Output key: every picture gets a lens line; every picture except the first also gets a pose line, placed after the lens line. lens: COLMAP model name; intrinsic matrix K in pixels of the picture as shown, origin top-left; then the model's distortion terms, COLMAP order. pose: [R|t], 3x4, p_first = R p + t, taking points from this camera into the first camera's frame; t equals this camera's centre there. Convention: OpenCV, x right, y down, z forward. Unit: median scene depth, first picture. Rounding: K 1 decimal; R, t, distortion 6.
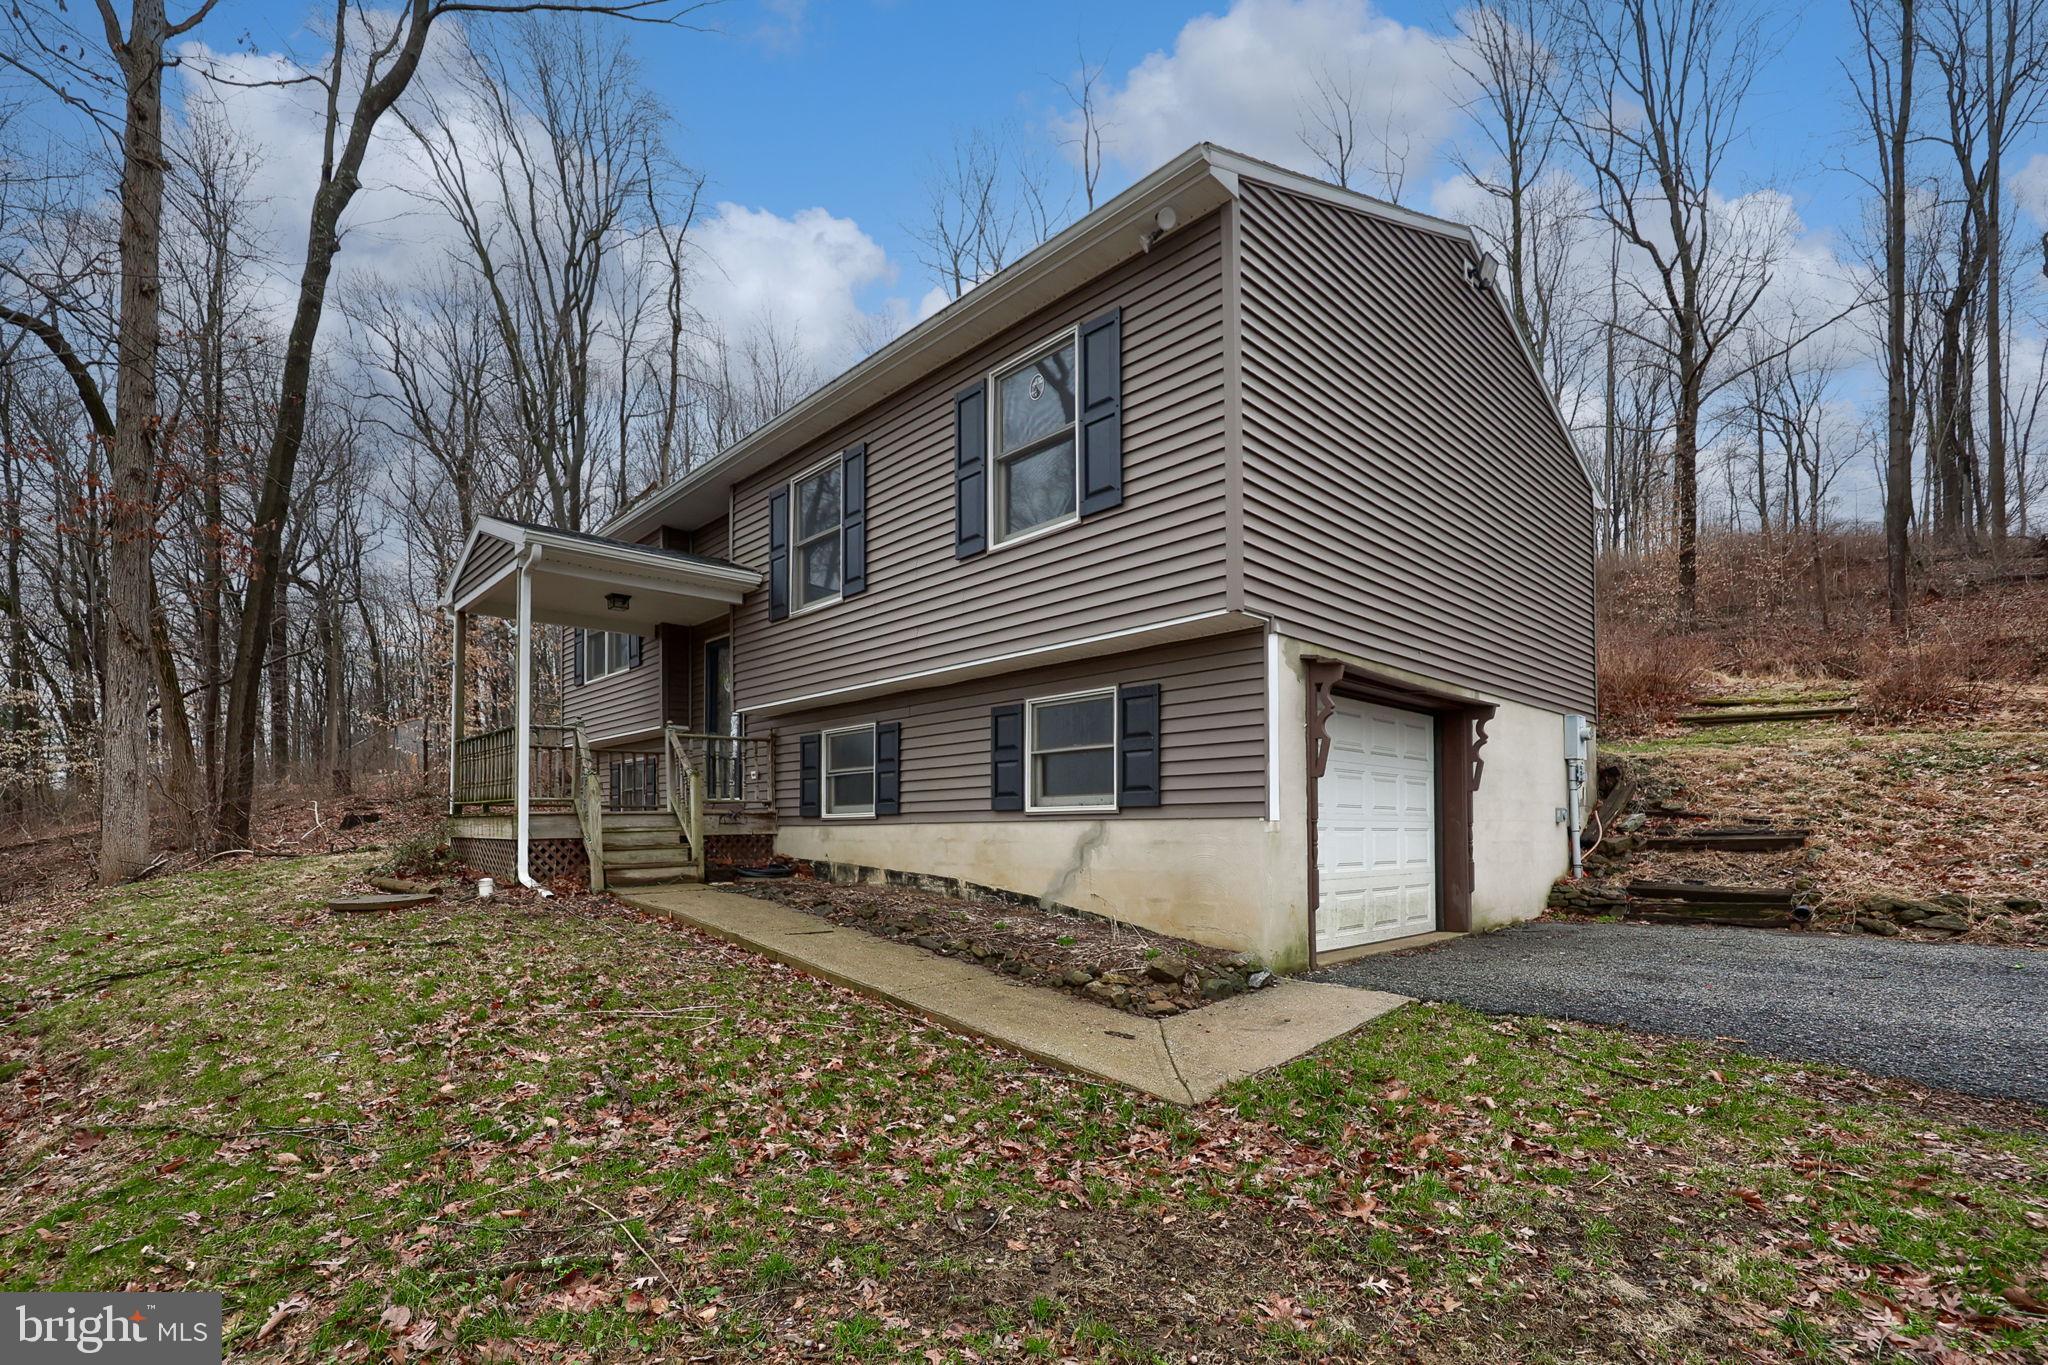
lens RADIAL K [[916.8, 0, 981.4], [0, 916.8, 812.9], [0, 0, 1]] dist [-0.002575, -0.000136]
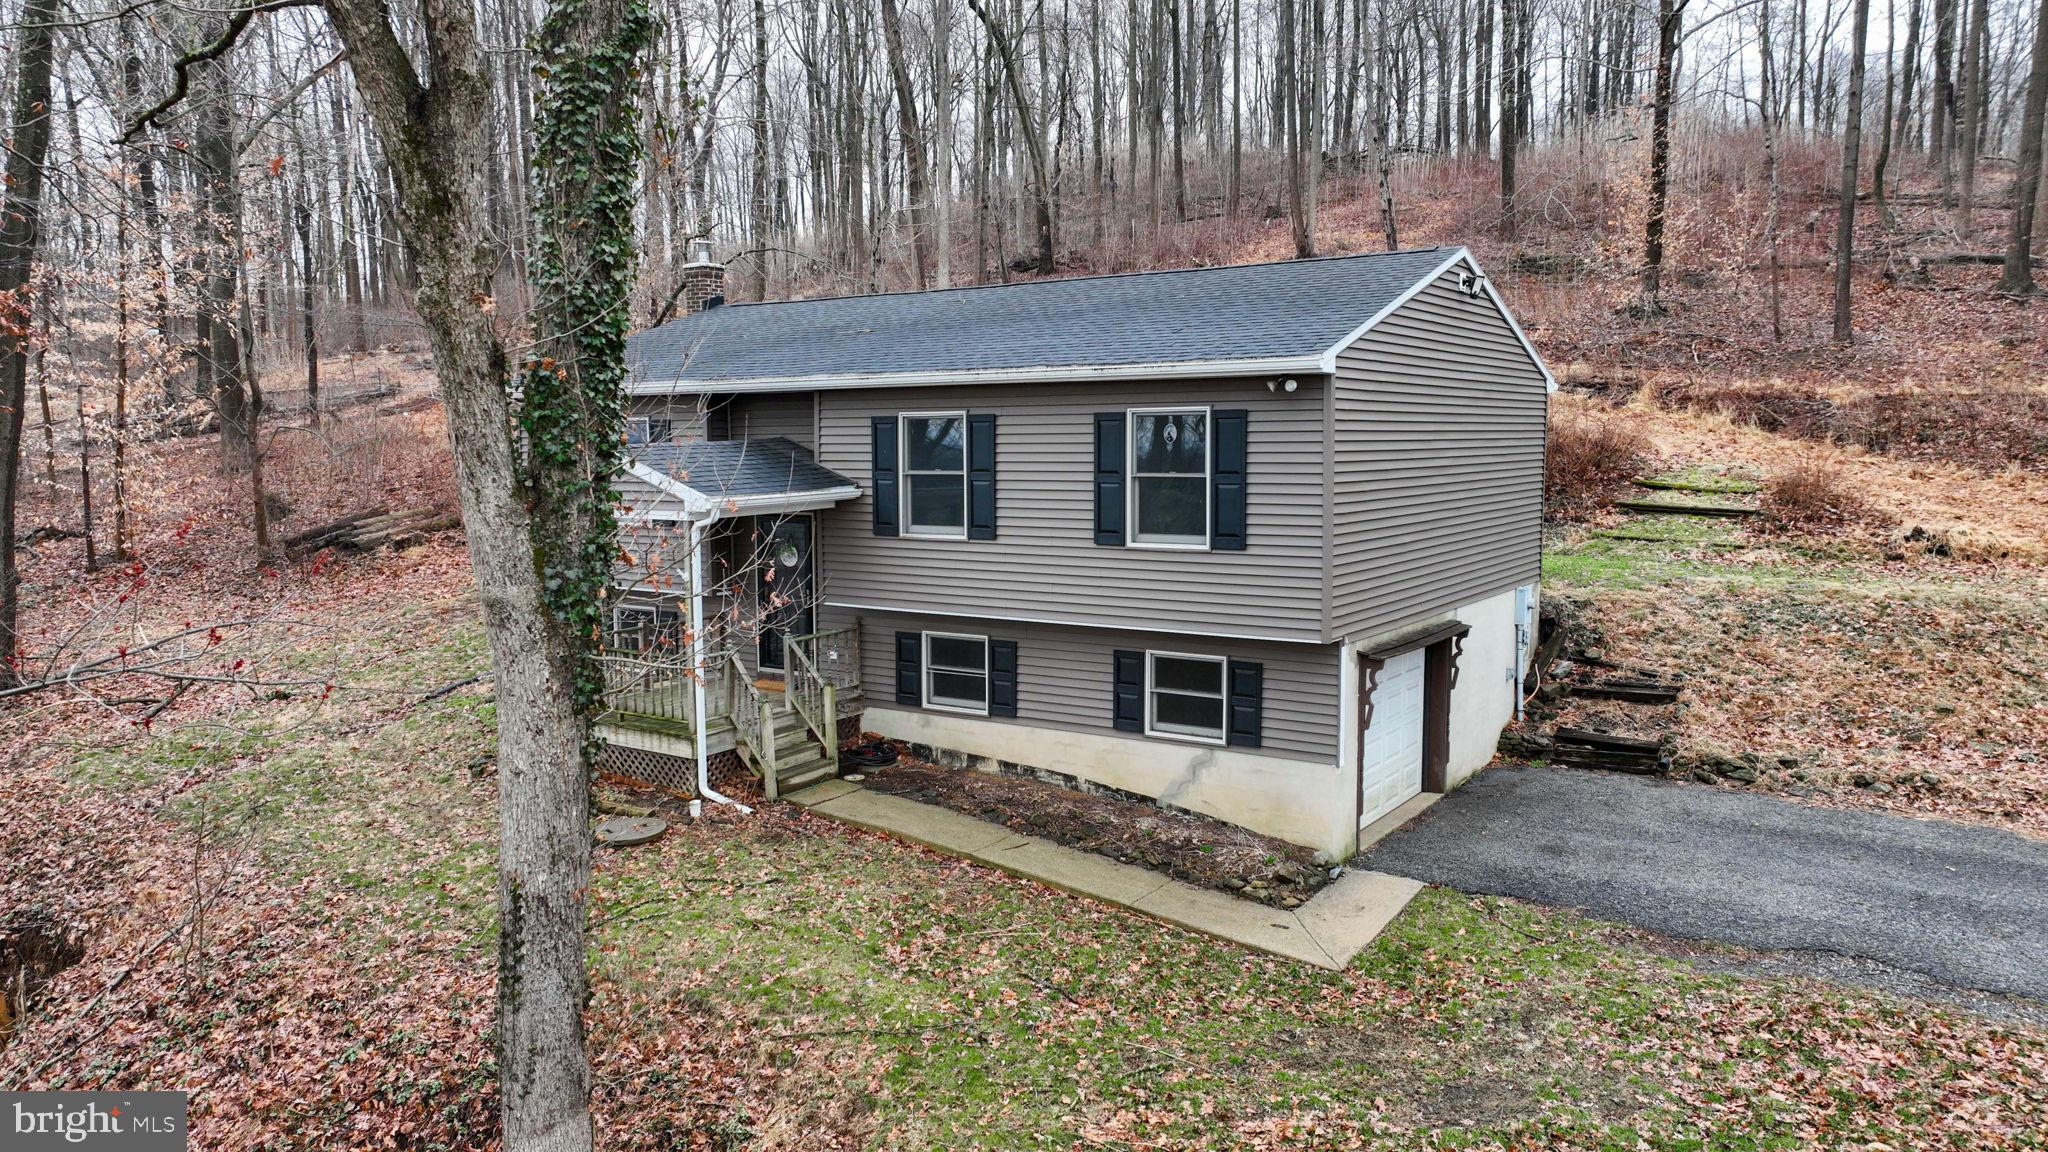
lens RADIAL K [[1423.7, 0, 1026.2], [0, 1423.7, 575.1], [0, 0, 1]] dist [0.006455, 0.001196]
pose [[0.971999, -0.023351, 0.233823, -0.582700], [-0.003888, 0.993316, 0.115360, -0.456678], [-0.234954, -0.113039, 0.965411, -0.893408]]
